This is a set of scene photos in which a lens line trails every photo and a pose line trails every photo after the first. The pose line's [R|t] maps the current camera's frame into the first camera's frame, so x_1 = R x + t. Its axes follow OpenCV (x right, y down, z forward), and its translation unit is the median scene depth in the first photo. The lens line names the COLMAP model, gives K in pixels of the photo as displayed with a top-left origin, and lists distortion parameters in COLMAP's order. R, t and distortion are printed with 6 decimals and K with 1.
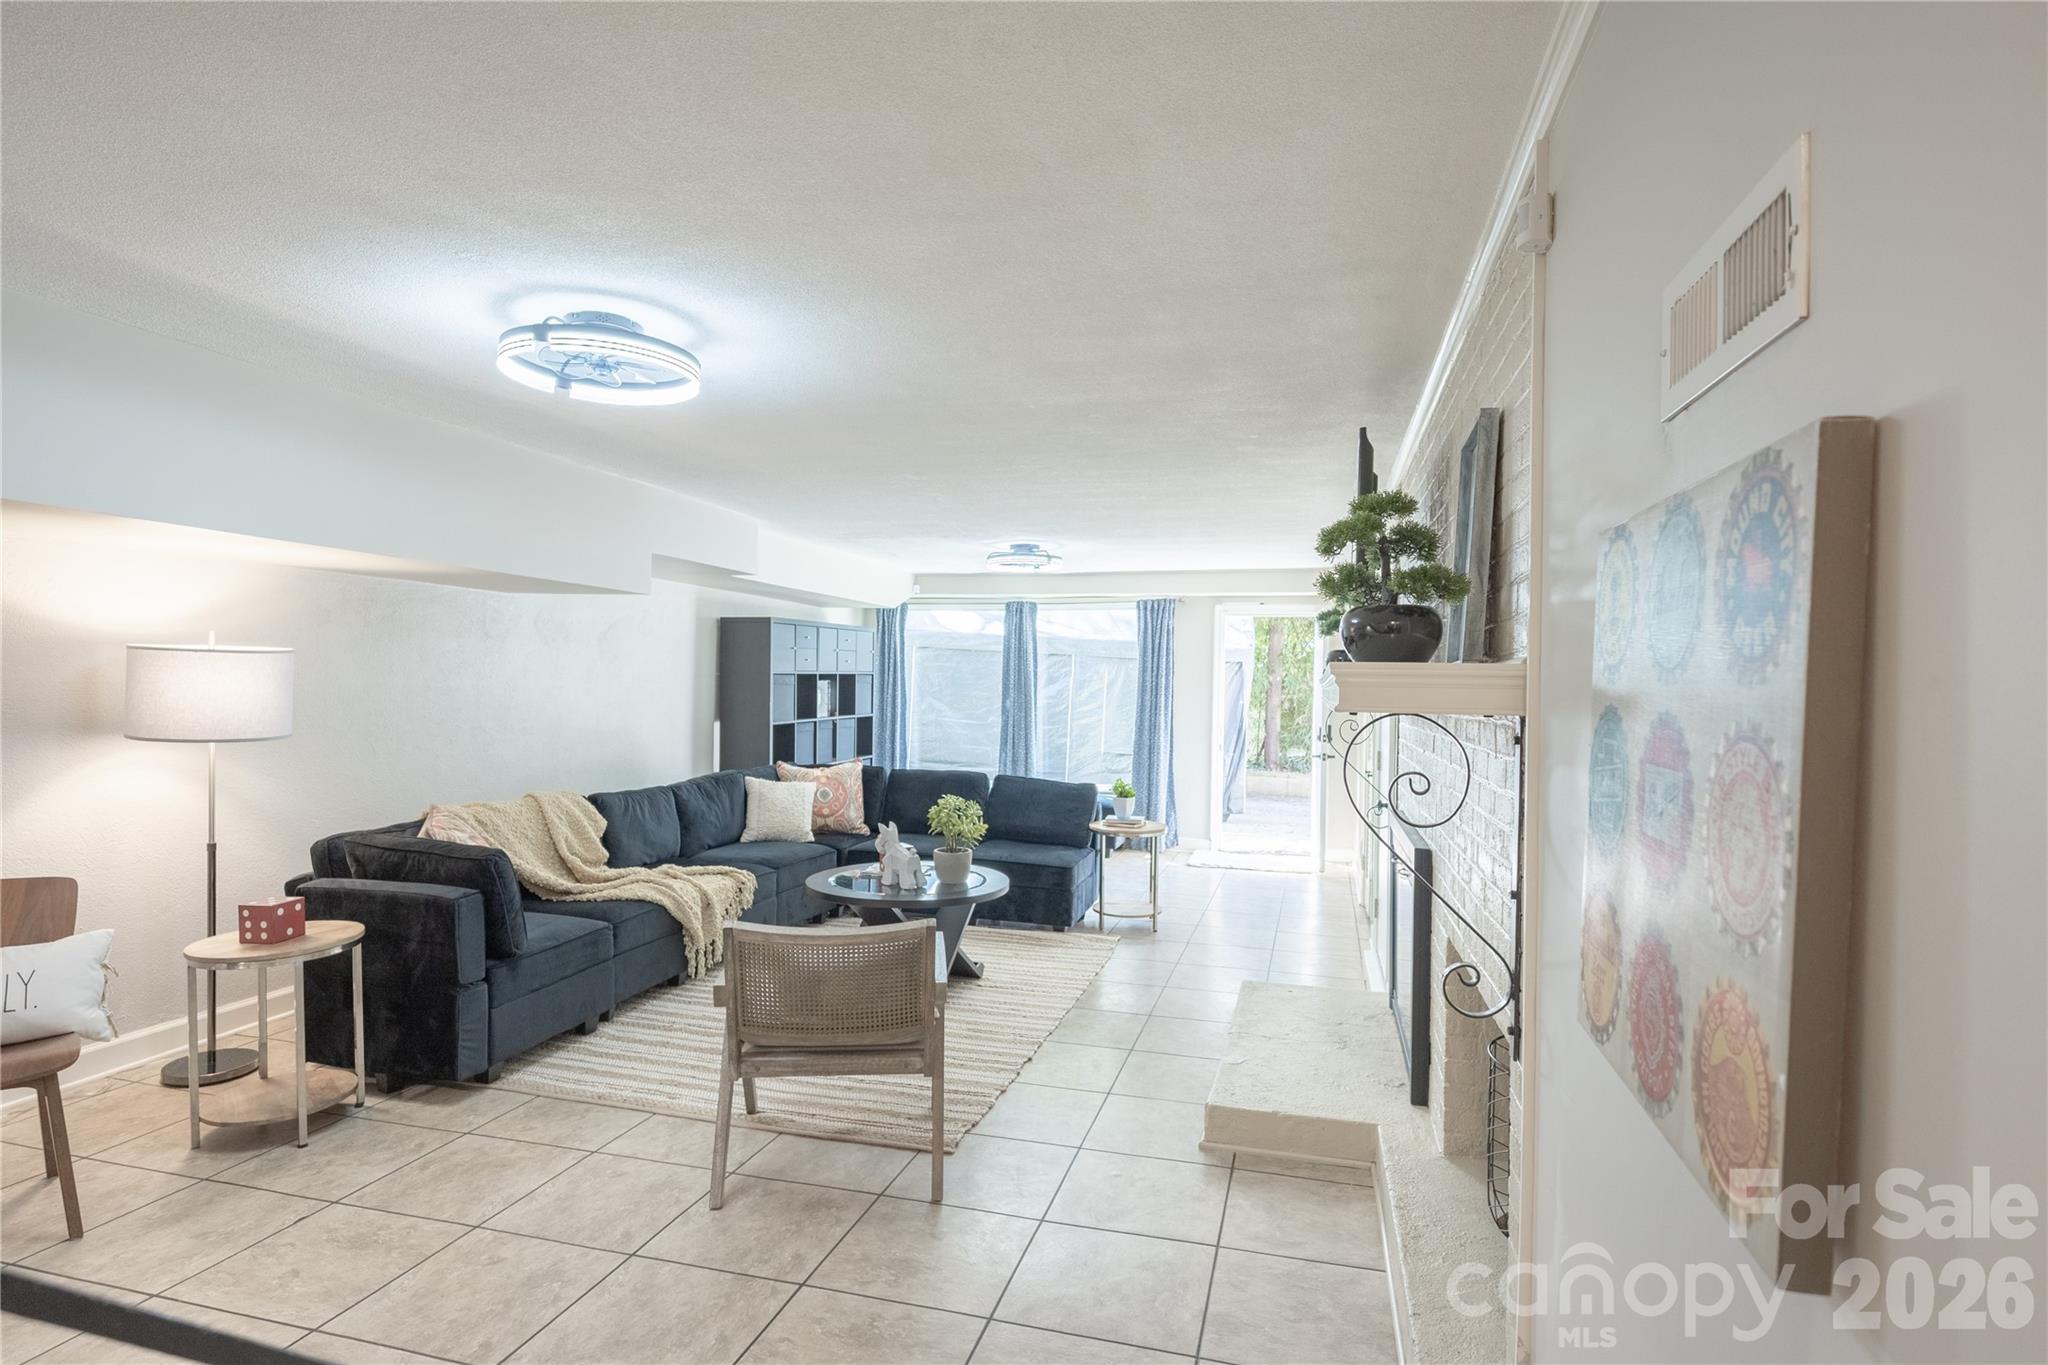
lens RADIAL K [[1071.3, 0, 1024.0], [0, 1071.3, 682.5], [0, 0, 1]] dist [-0.003804, -0.000783]
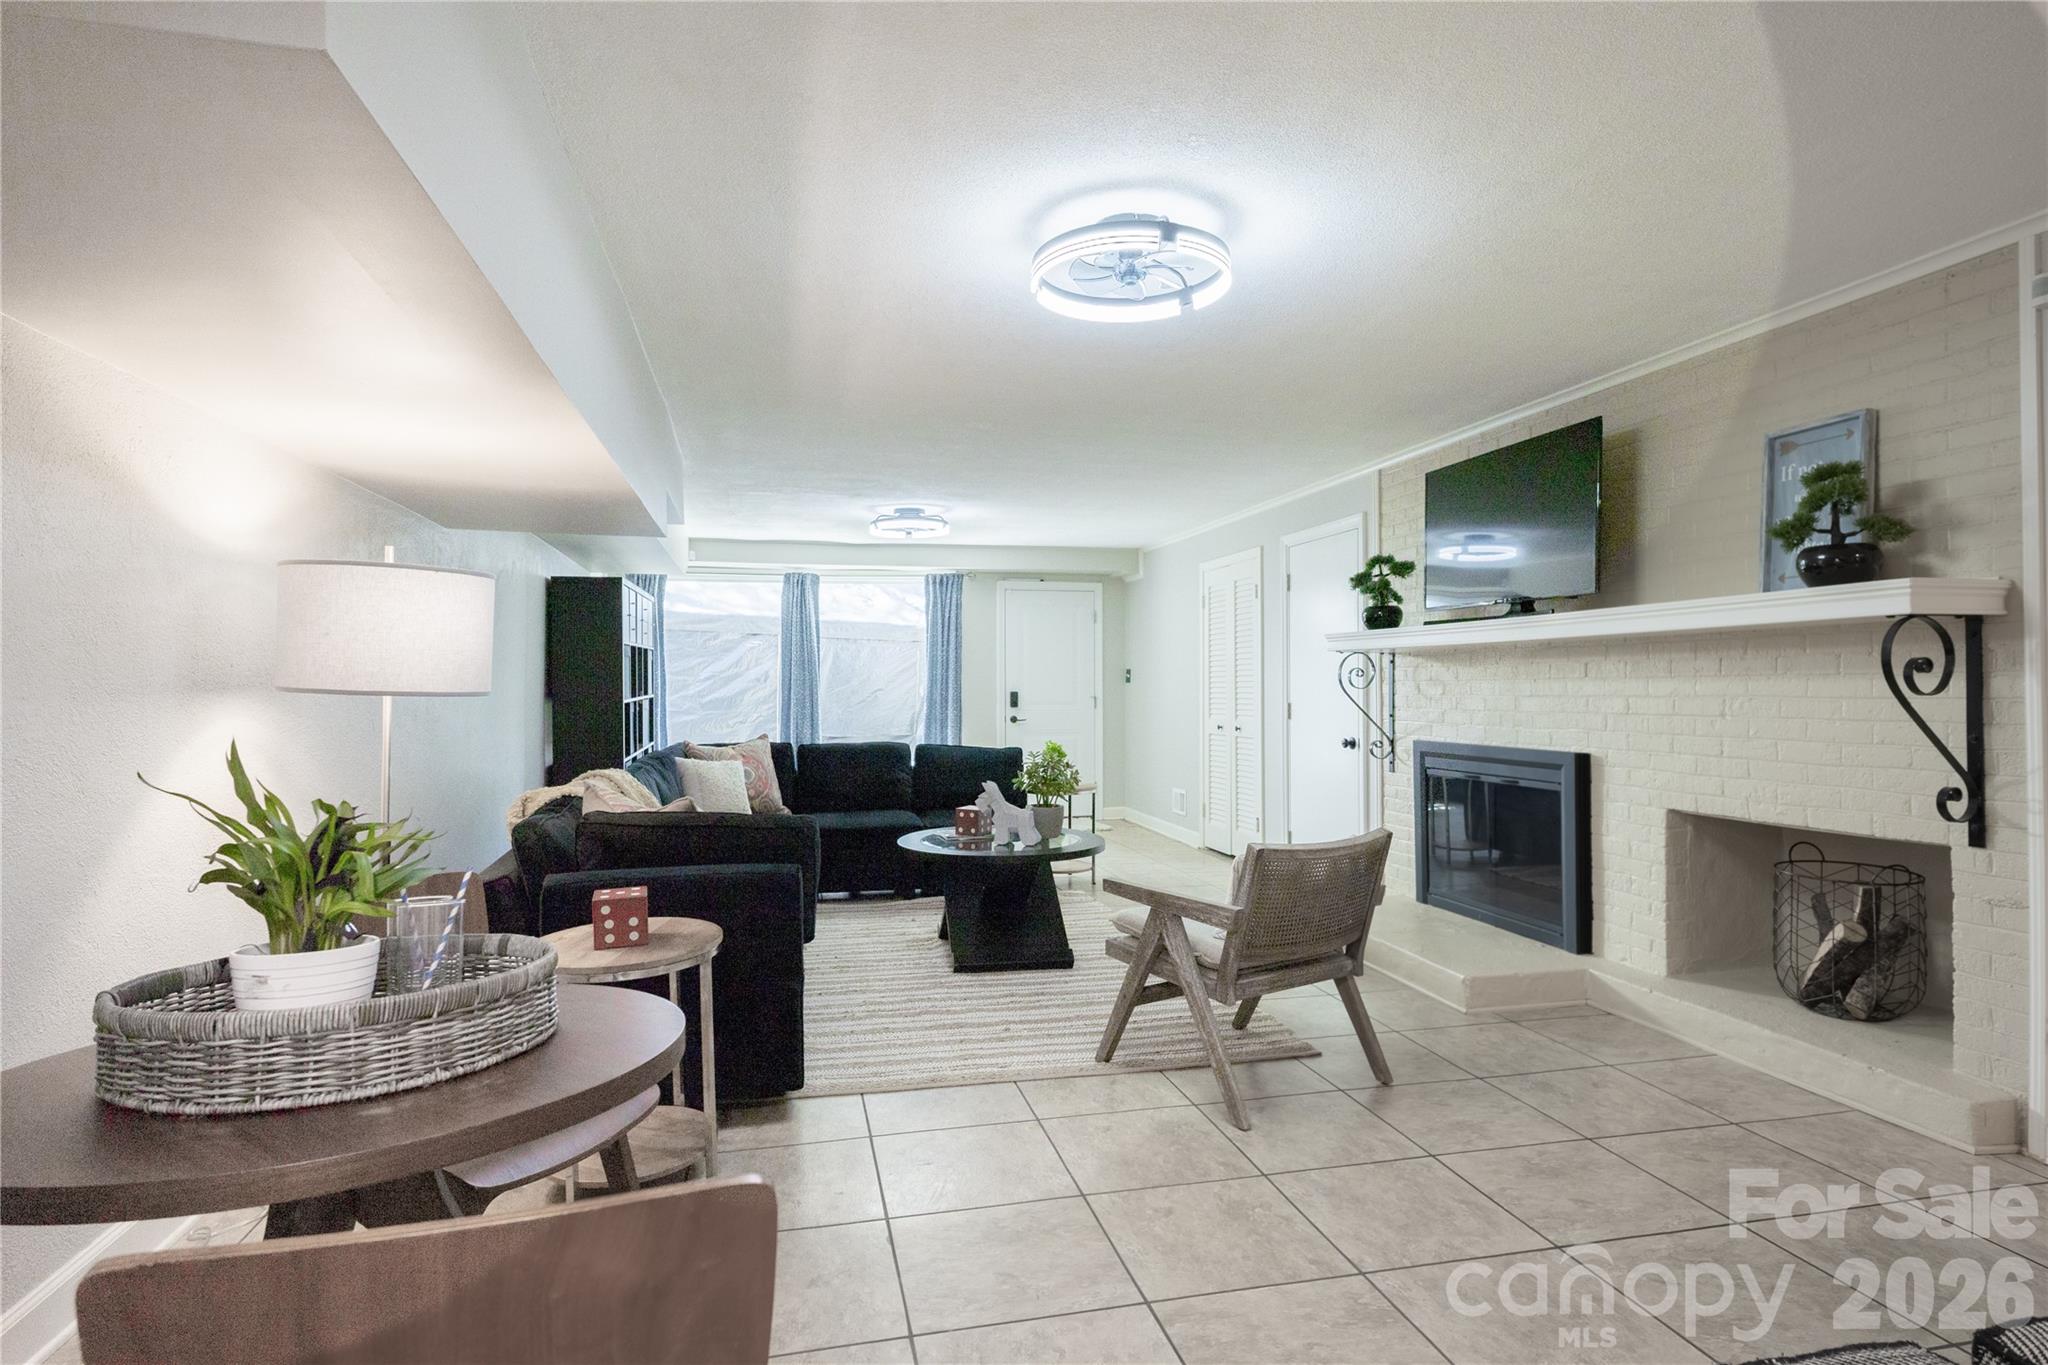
lens RADIAL K [[1102.0, 0, 1024.0], [0, 1102.0, 682.5], [0, 0, 1]] dist [0.000762, -0.000099]
pose [[0.884049, -0.019355, 0.466992, -0.406507], [0.018563, 0.999808, 0.006297, 0.025769], [-0.467025, 0.003102, 0.884239, 0.076661]]
